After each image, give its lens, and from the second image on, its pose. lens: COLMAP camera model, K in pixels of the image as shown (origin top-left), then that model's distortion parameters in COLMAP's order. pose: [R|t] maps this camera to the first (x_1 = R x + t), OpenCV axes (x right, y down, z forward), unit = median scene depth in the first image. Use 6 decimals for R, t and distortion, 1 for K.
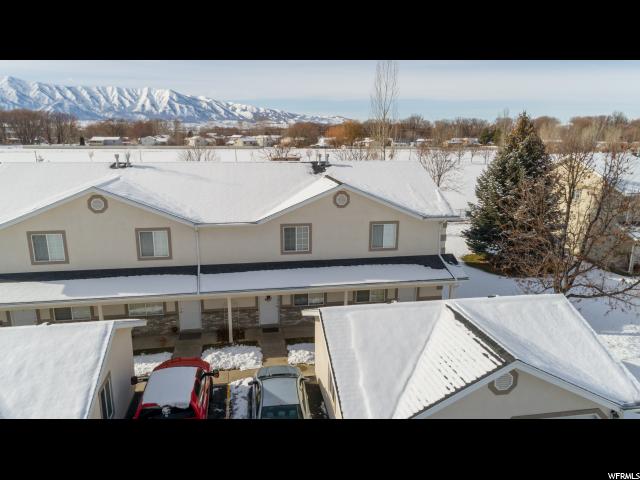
lens RADIAL K [[453.8, 0, 320.0], [0, 453.8, 240.0], [0, 0, 1]] dist [0.014923, 0.001868]
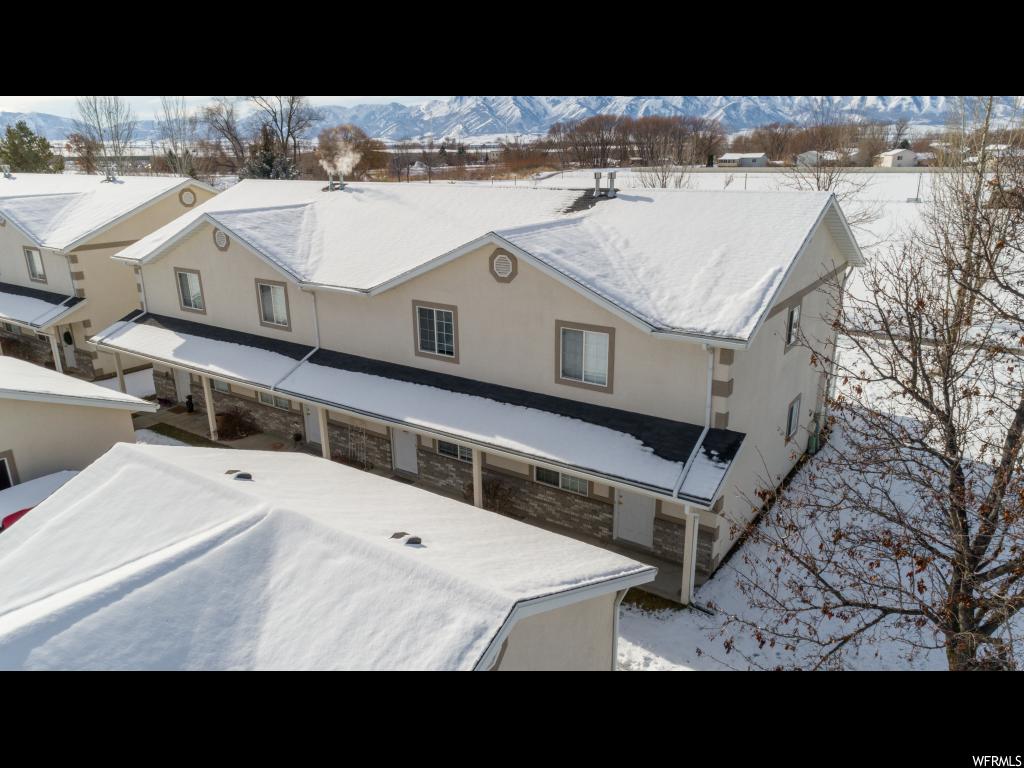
lens RADIAL K [[726.1, 0, 512.0], [0, 726.1, 384.0], [0, 0, 1]] dist [0.014923, 0.001868]
pose [[0.706236, 0.203814, -0.678005, 0.595173], [-0.146864, 0.979010, 0.141319, -0.074702], [0.692576, -0.000230, 0.721345, 0.436350]]
